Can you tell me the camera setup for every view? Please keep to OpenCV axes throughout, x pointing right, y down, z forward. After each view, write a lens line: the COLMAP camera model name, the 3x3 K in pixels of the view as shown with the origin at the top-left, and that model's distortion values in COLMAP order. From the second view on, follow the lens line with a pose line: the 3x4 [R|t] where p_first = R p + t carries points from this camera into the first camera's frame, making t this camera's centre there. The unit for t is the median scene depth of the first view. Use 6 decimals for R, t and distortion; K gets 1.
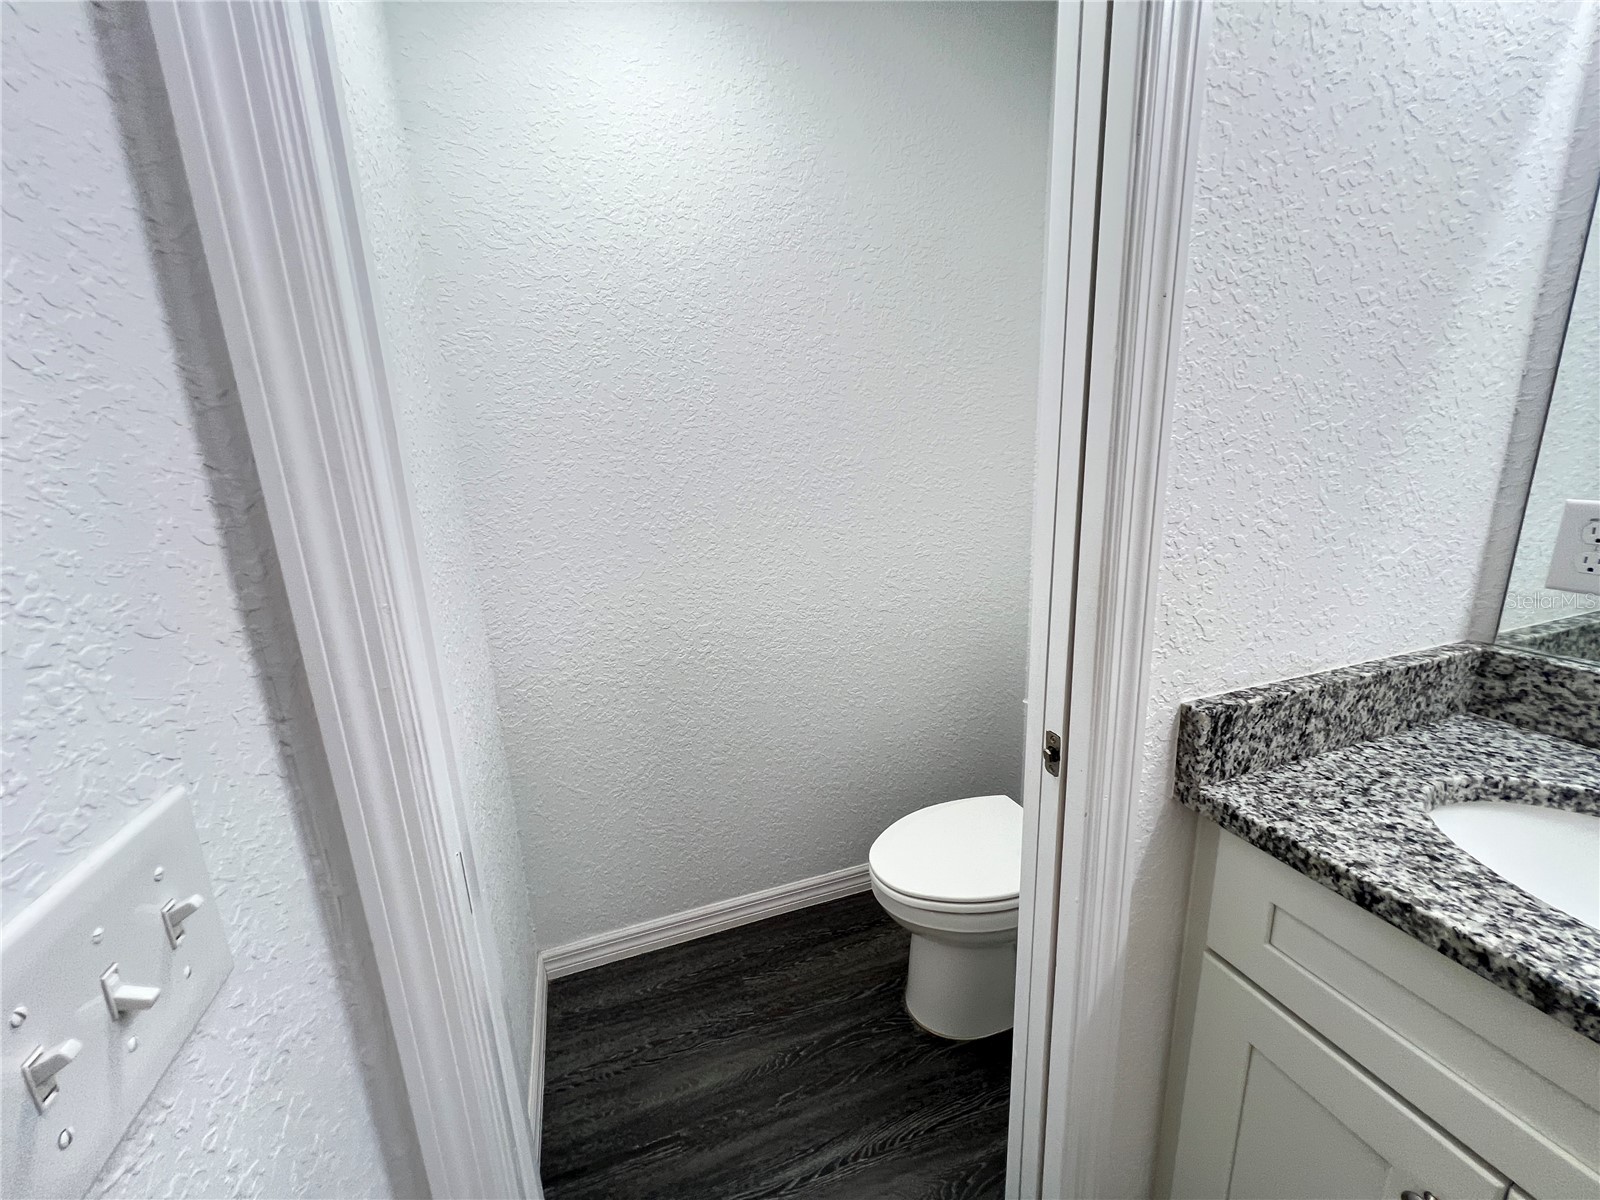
lens RADIAL K [[633.7, 0, 801.9], [0, 633.7, 599.8], [0, 0, 1]] dist [-0.002862, 0.000537]
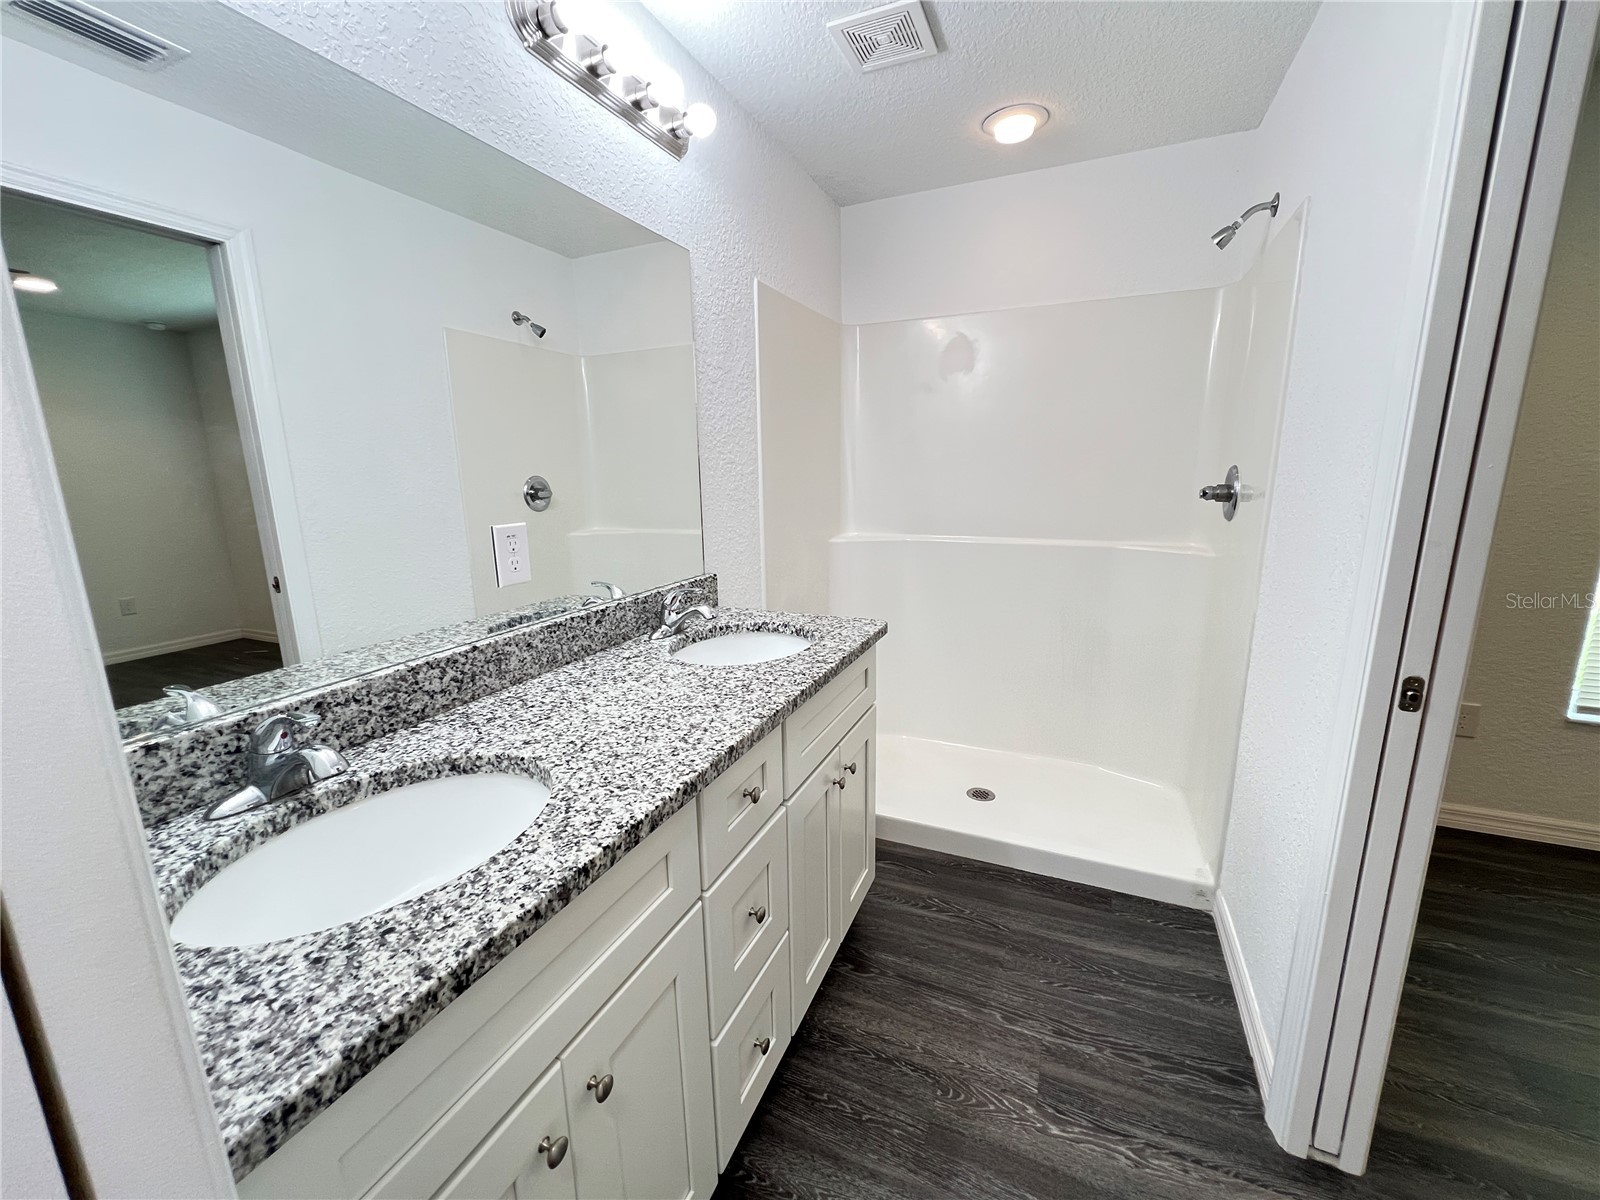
lens RADIAL K [[633.7, 0, 798.7], [0, 633.7, 599.2], [0, 0, 1]] dist [-0.002862, 0.000537]
pose [[-0.723784, -0.088306, 0.684353, -0.030840], [0.210251, 0.916393, 0.340613, -0.229357], [-0.657215, 0.390417, -0.644704, 1.013311]]
